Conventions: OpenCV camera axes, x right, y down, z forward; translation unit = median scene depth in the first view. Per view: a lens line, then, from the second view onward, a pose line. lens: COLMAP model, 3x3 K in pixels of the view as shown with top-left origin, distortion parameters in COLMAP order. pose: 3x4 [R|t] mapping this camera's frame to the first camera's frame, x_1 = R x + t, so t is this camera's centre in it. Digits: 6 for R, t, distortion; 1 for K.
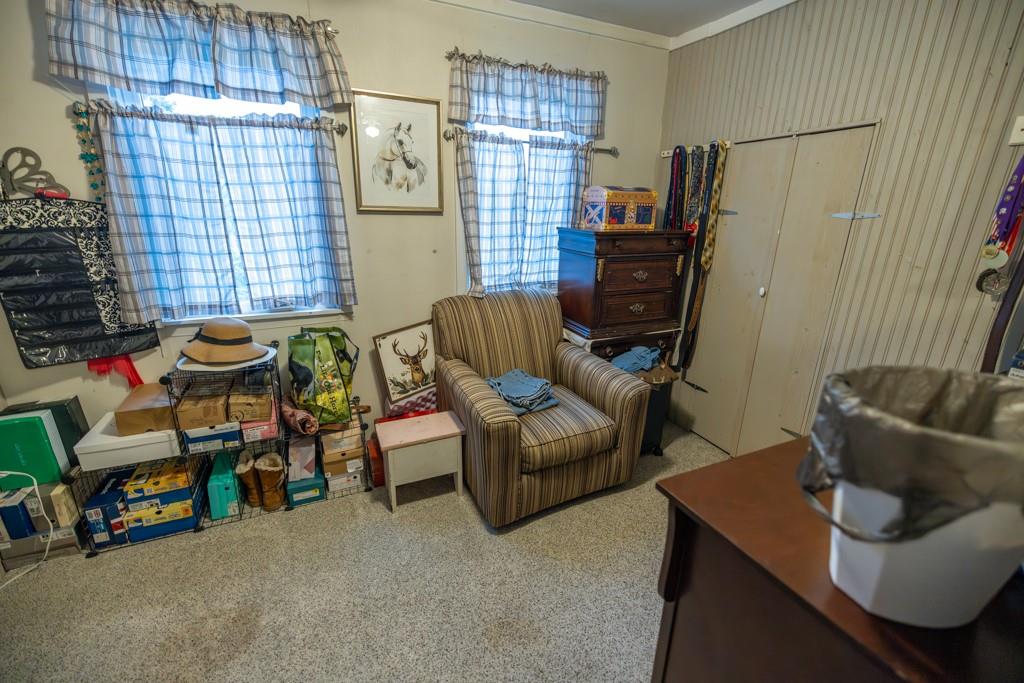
lens RADIAL K [[423.8, 0, 512.9], [0, 423.8, 342.4], [0, 0, 1]] dist [0.000068, 0.000530]
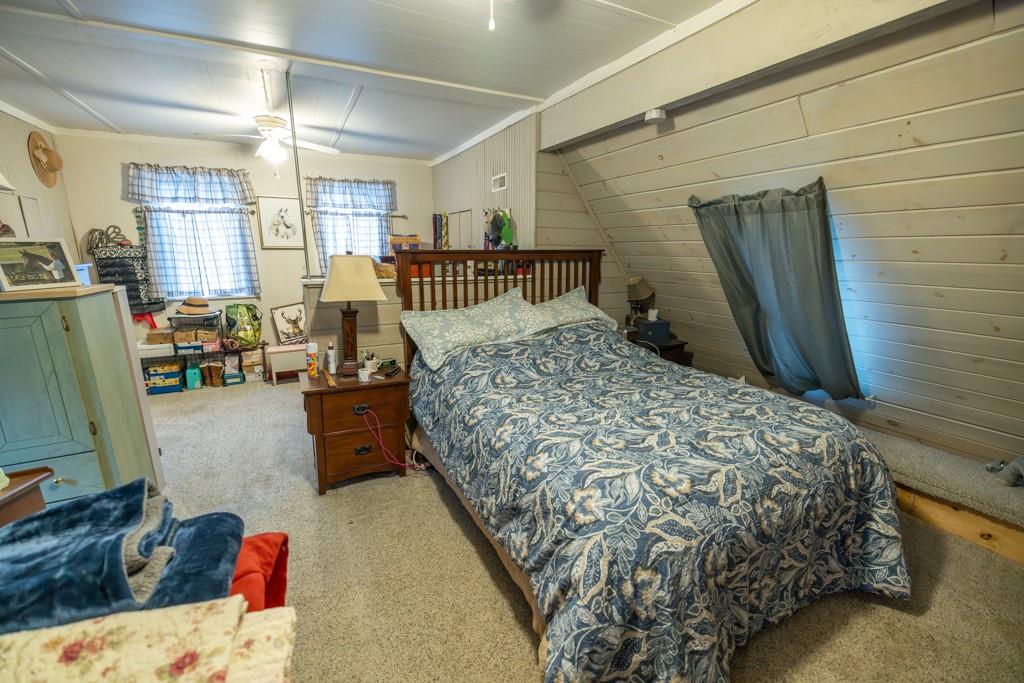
lens RADIAL K [[423.8, 0, 509.5], [0, 423.8, 346.0], [0, 0, 1]] dist [0.000068, 0.000530]
pose [[0.999054, -0.024154, 0.036152, 0.862210], [0.026718, 0.997033, -0.072193, 0.399450], [-0.034301, 0.073091, 0.996735, -1.234286]]
